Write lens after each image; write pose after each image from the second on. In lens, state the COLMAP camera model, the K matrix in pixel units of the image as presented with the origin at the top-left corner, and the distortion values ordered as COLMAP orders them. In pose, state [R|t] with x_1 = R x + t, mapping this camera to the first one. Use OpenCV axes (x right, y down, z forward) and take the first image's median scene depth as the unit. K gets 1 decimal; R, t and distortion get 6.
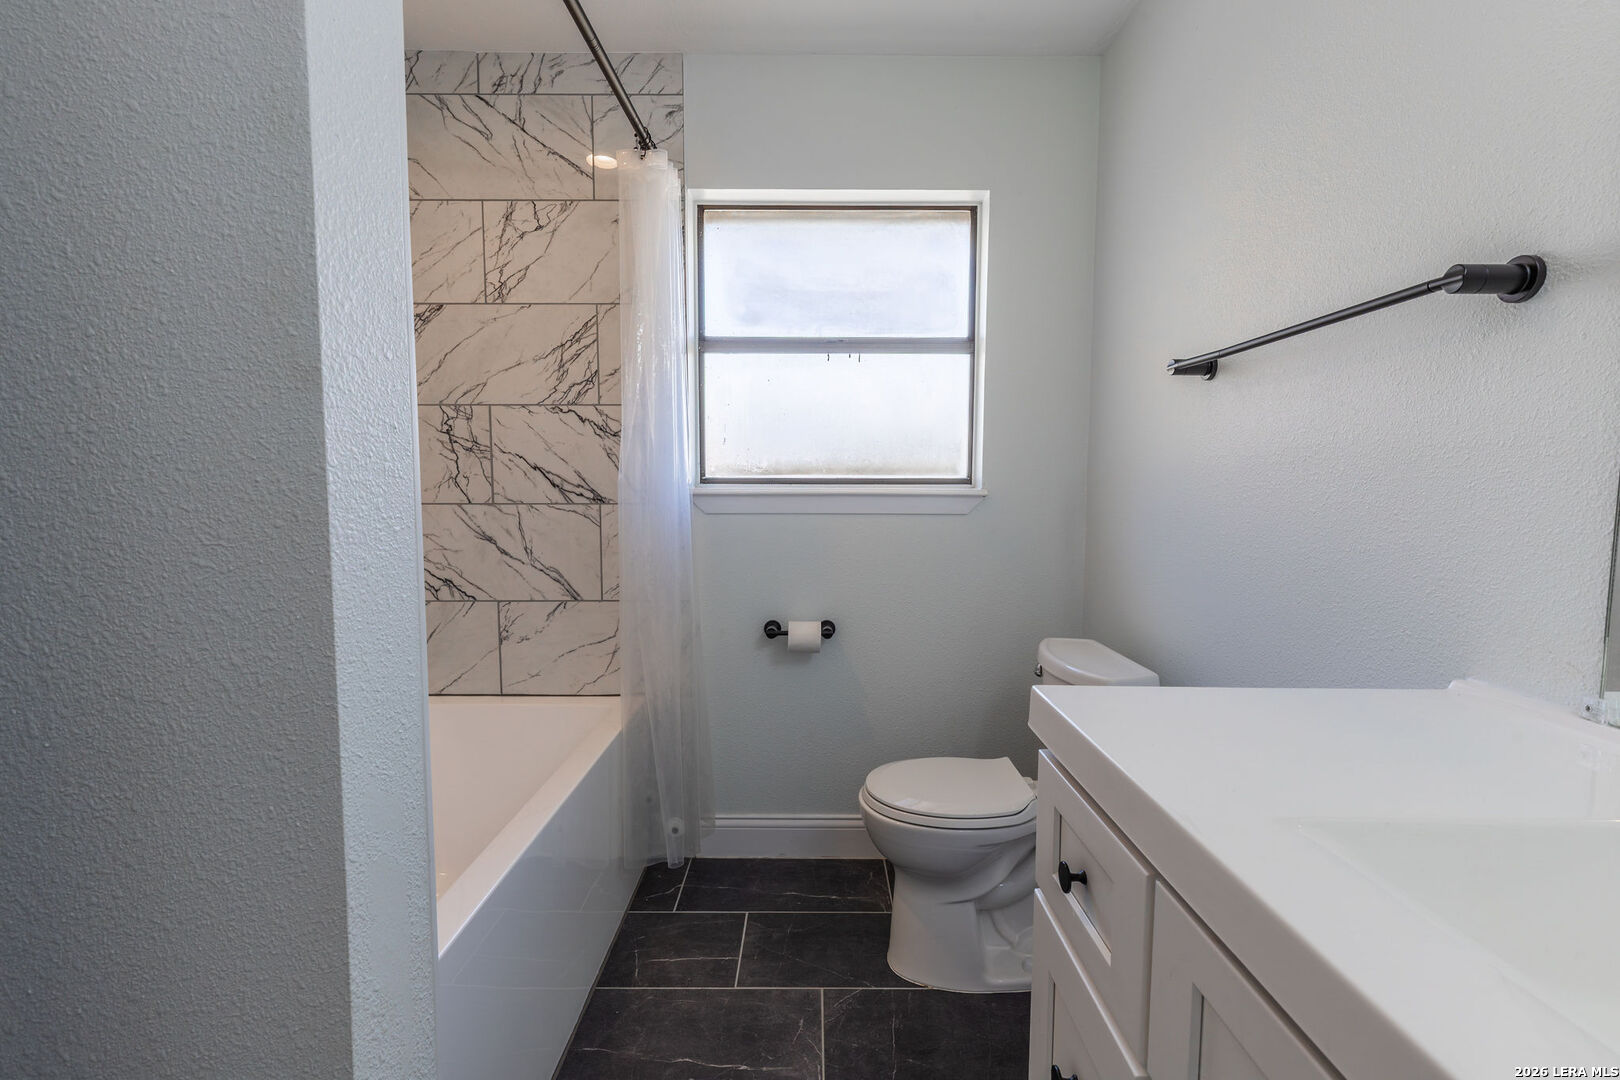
lens RADIAL K [[725.1, 0, 812.8], [0, 725.1, 539.3], [0, 0, 1]] dist [0.003110, -0.000385]
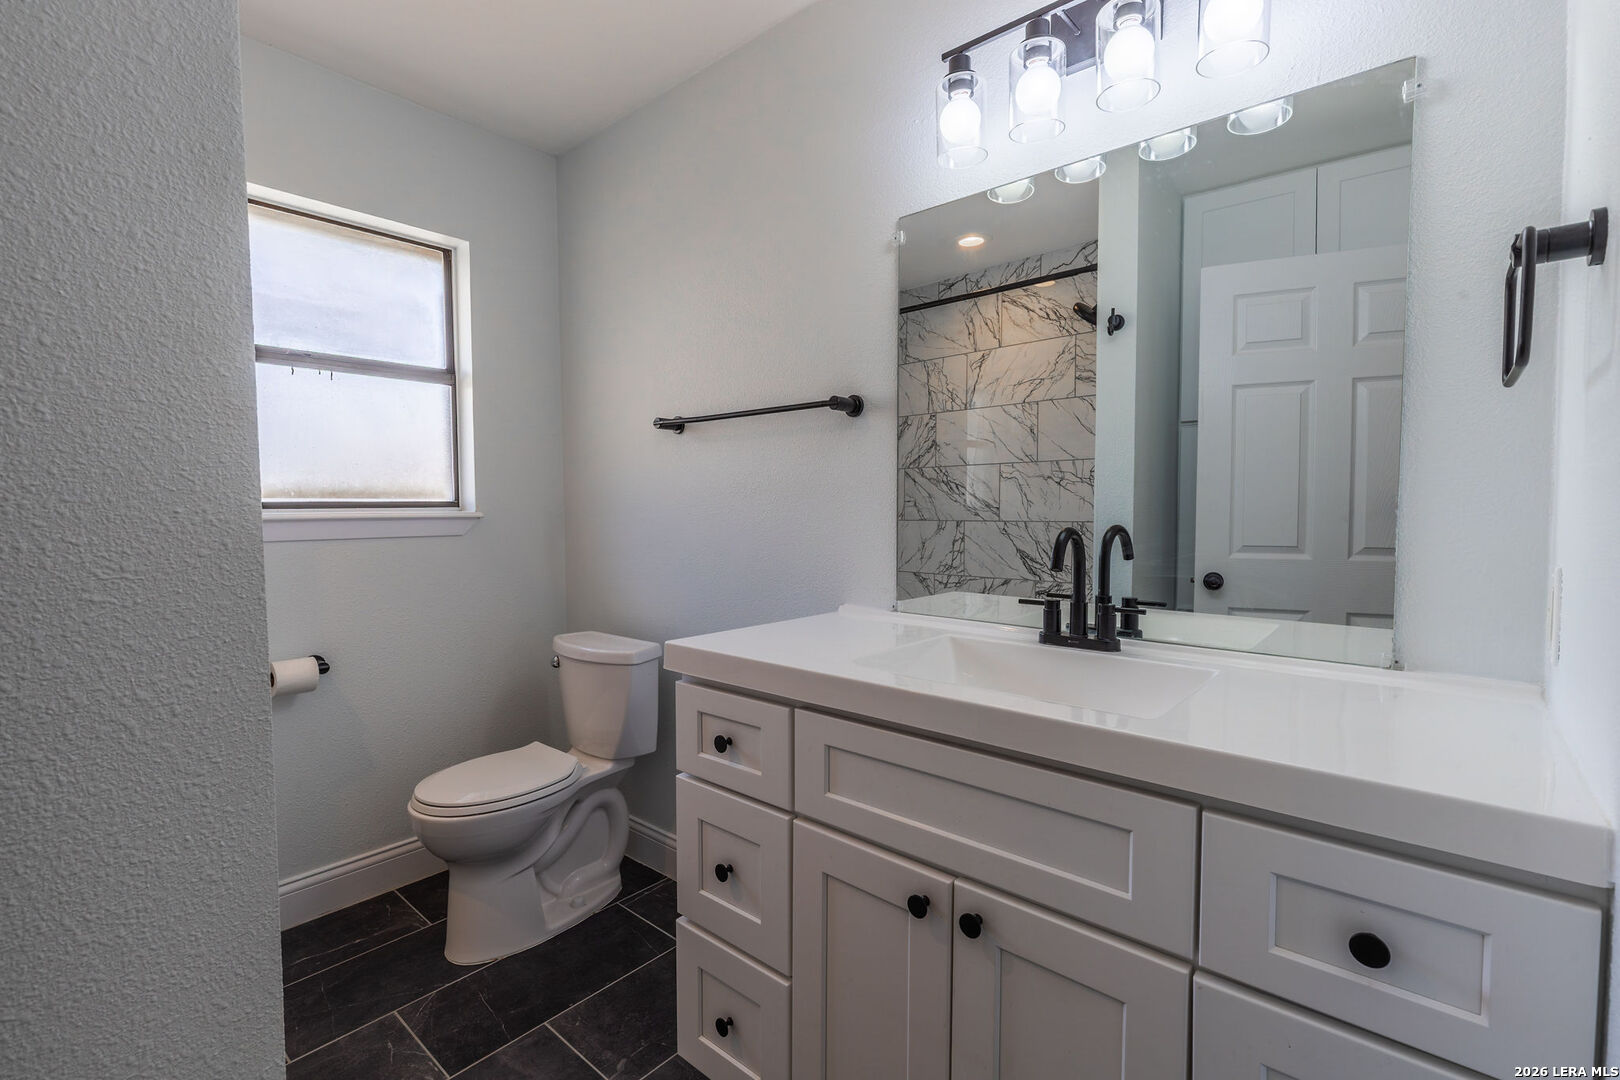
lens RADIAL K [[725.1, 0, 812.8], [0, 725.1, 539.3], [0, 0, 1]] dist [0.003110, -0.000385]
pose [[0.651910, -0.042417, 0.757109, -0.667990], [0.064007, 0.997949, 0.000796, 0.009932], [-0.755590, 0.047941, 0.653288, -0.236626]]
